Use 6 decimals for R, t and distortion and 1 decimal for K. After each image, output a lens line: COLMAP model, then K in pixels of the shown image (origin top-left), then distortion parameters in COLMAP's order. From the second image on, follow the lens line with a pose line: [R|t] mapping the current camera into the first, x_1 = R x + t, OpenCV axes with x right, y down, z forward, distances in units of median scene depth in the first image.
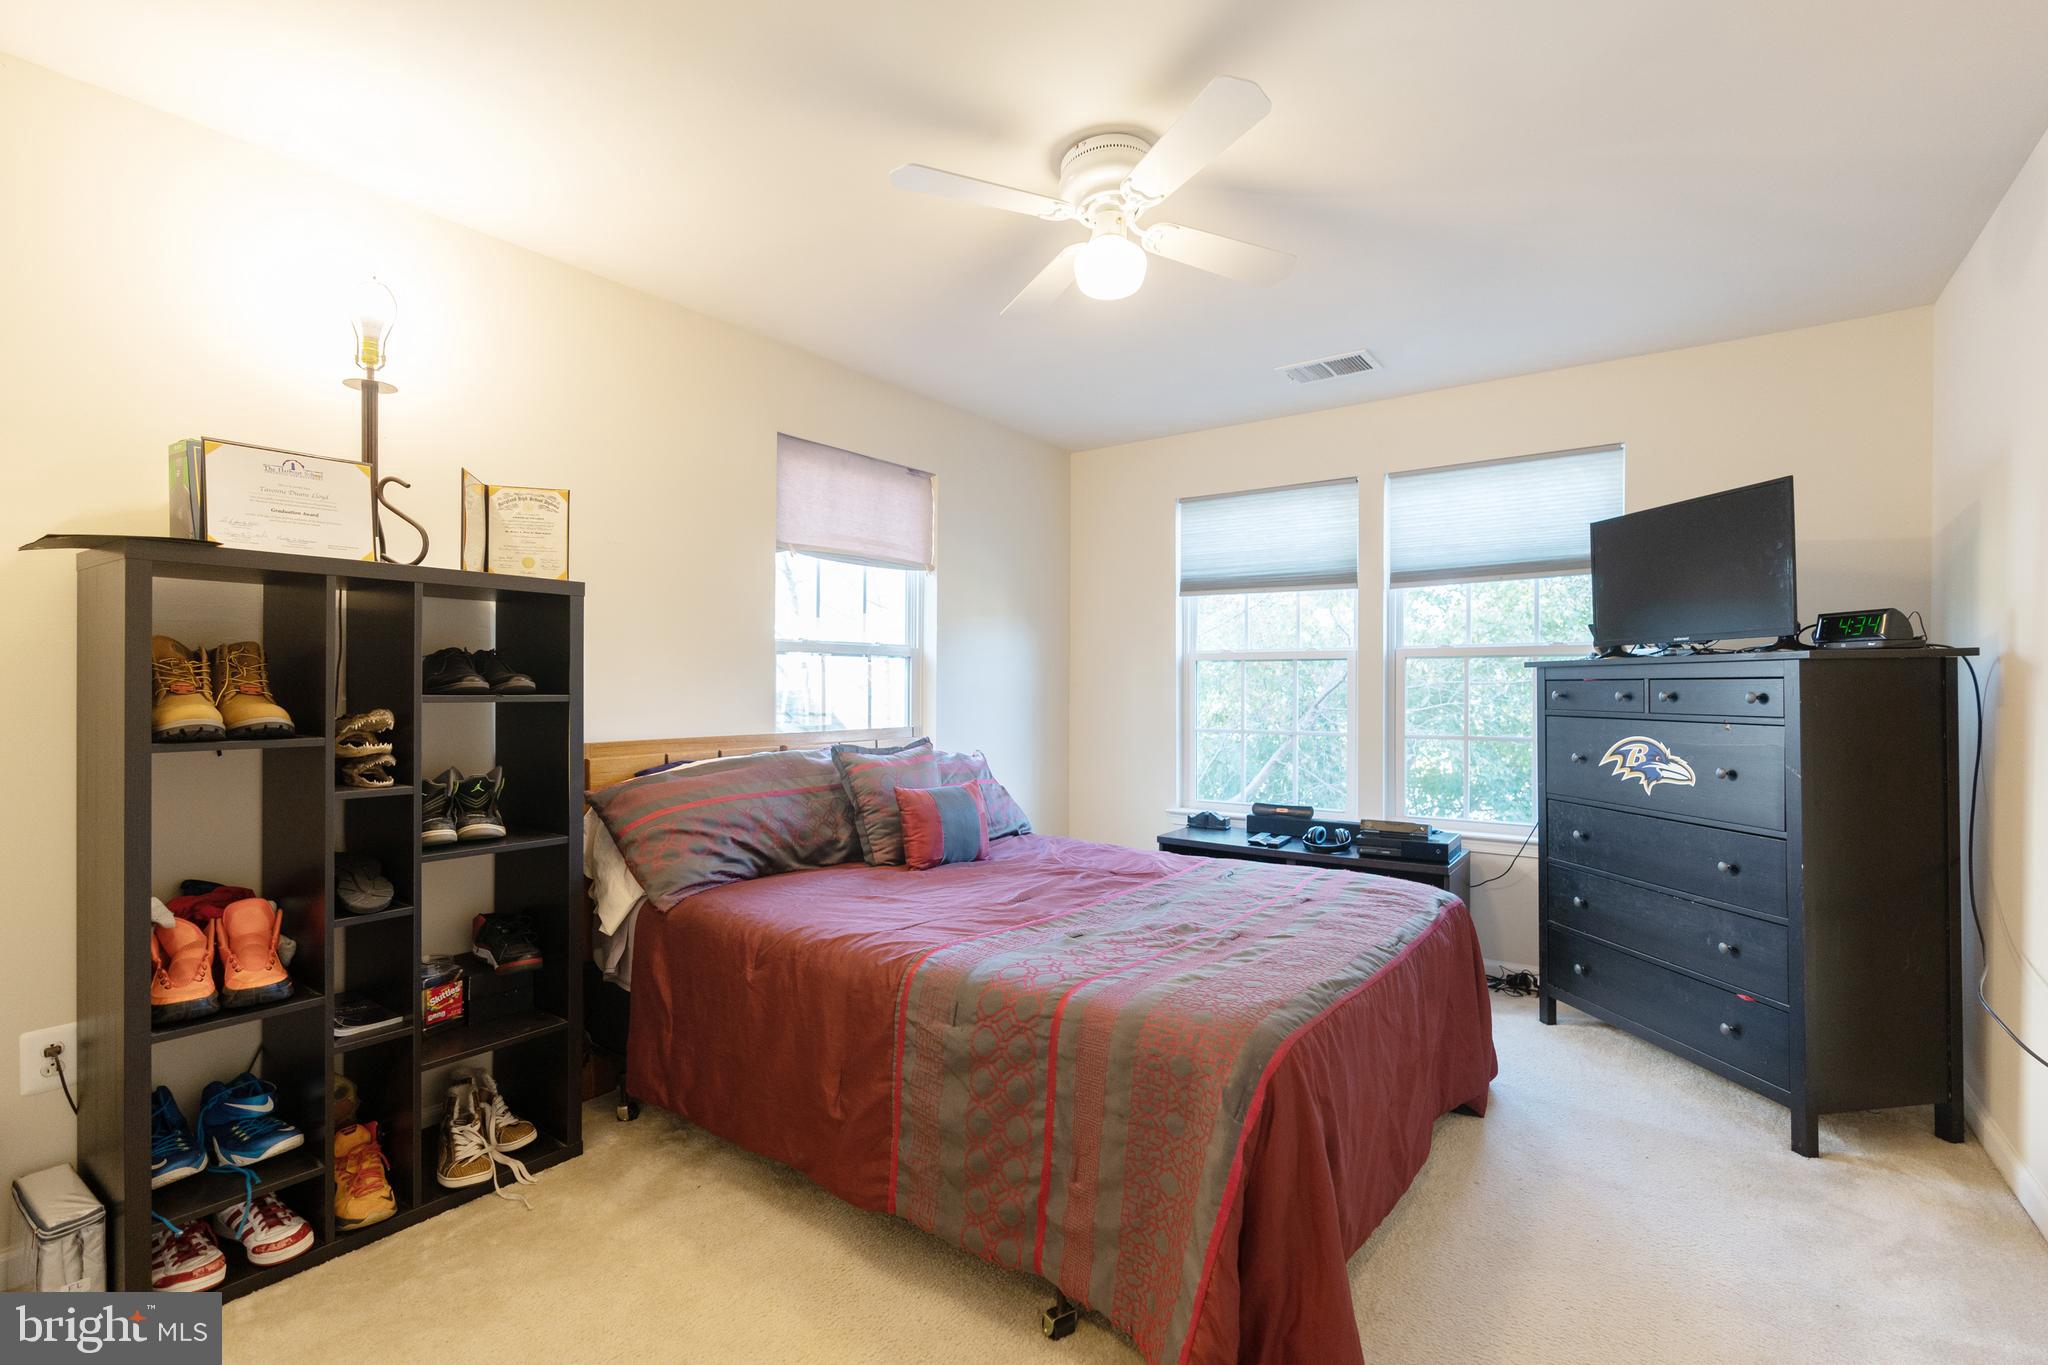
lens RADIAL K [[943.5, 0, 1023.6], [0, 943.5, 684.9], [0, 0, 1]] dist [-0.008114, 0.003754]
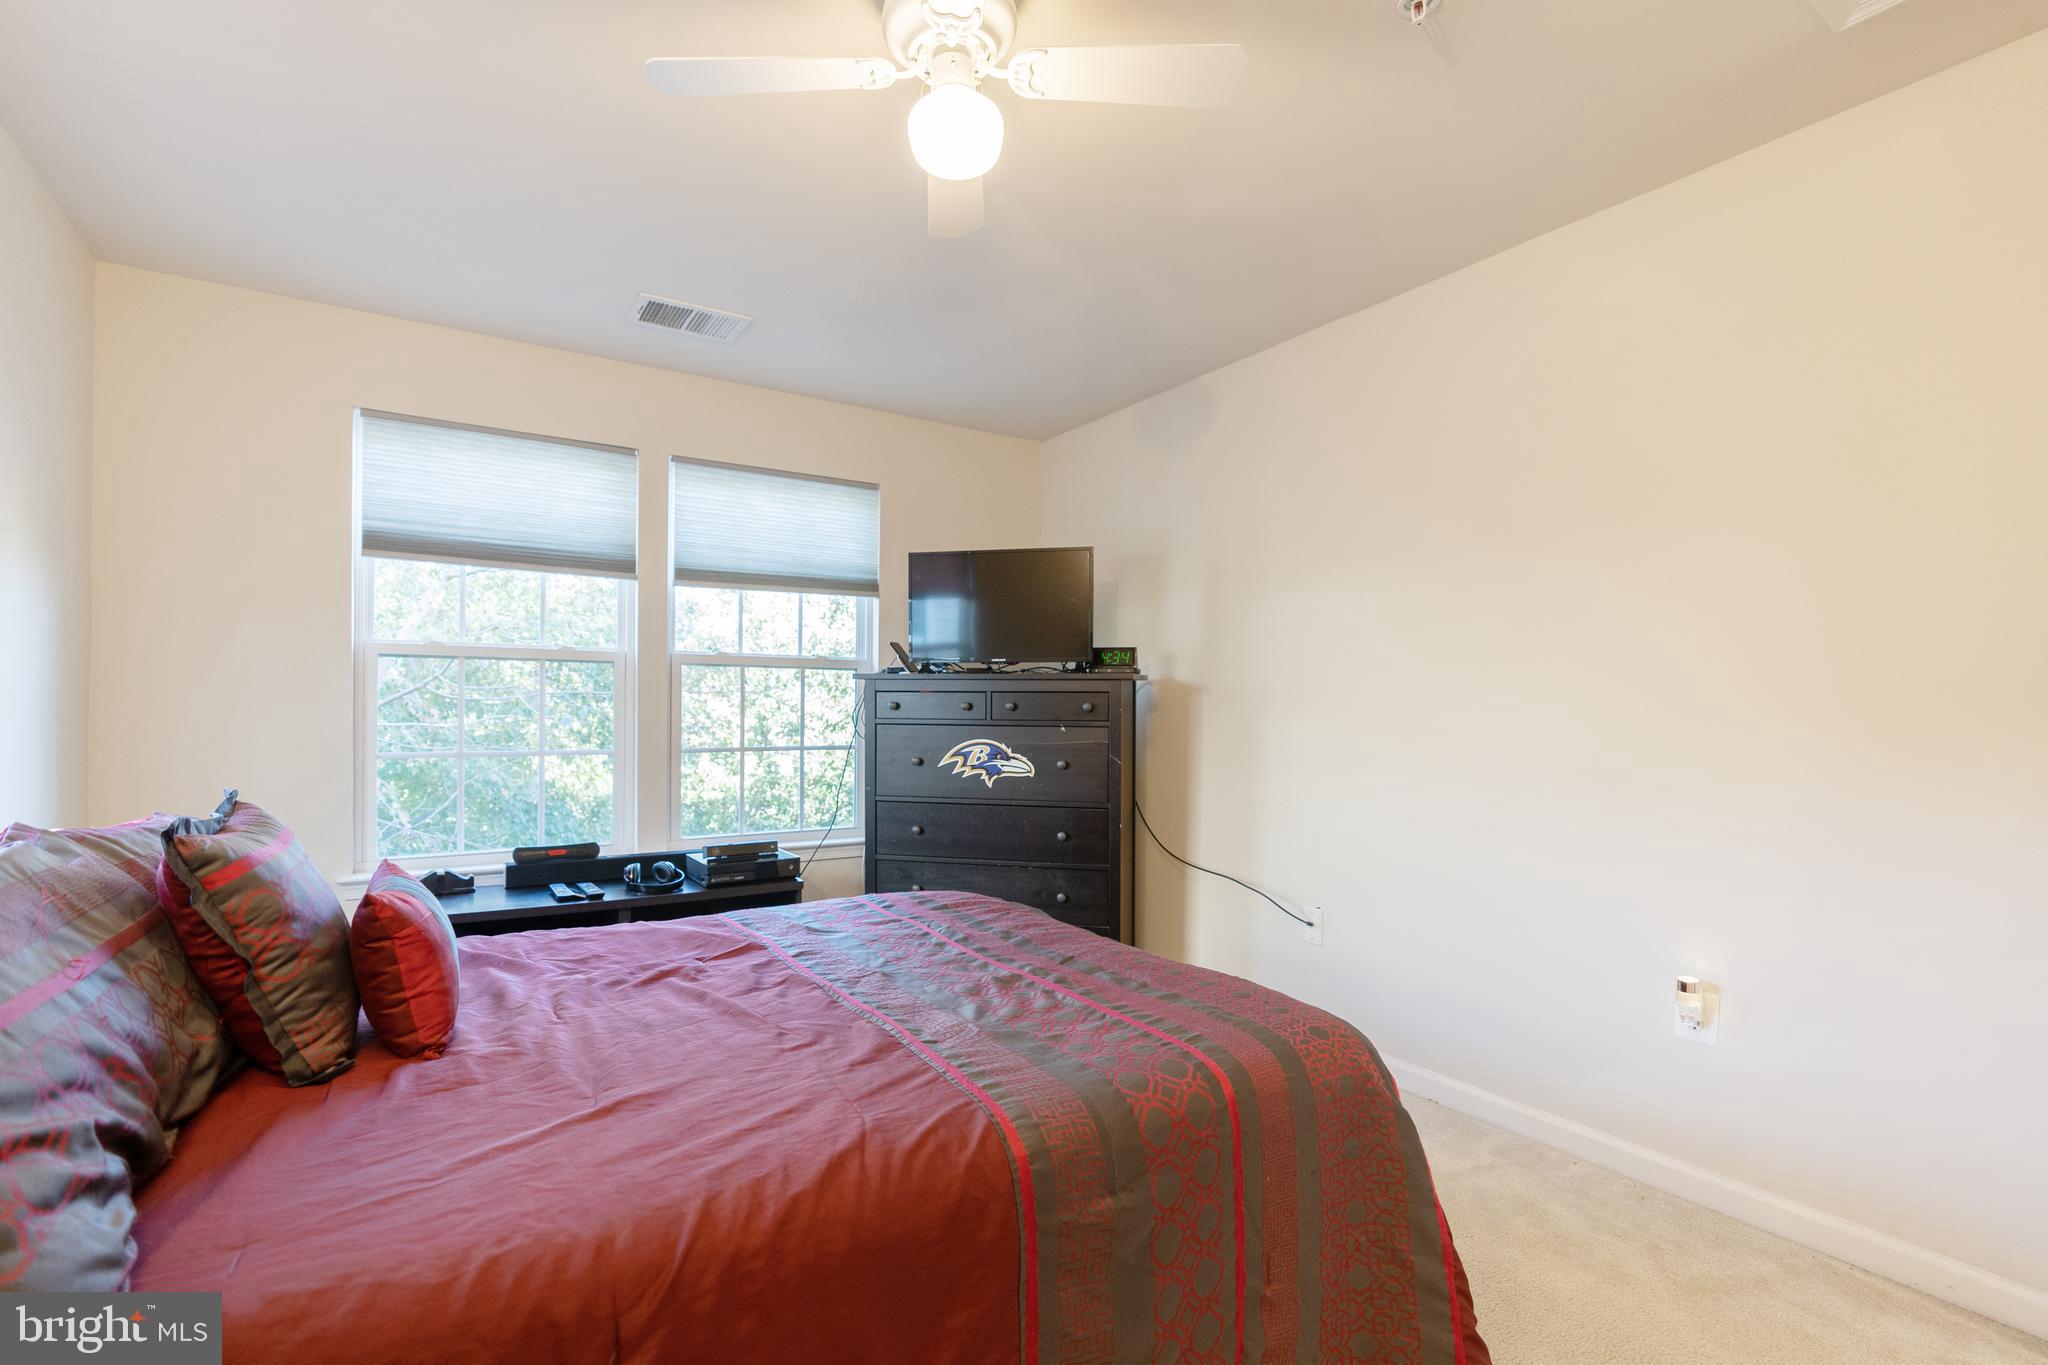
lens RADIAL K [[943.5, 0, 1032.1], [0, 943.5, 711.0], [0, 0, 1]] dist [-0.008114, 0.003754]
pose [[0.357378, -0.002999, 0.933955, -0.398928], [-0.010198, 0.999923, 0.007113, 0.008114], [-0.933904, -0.012067, 0.357320, 0.453668]]
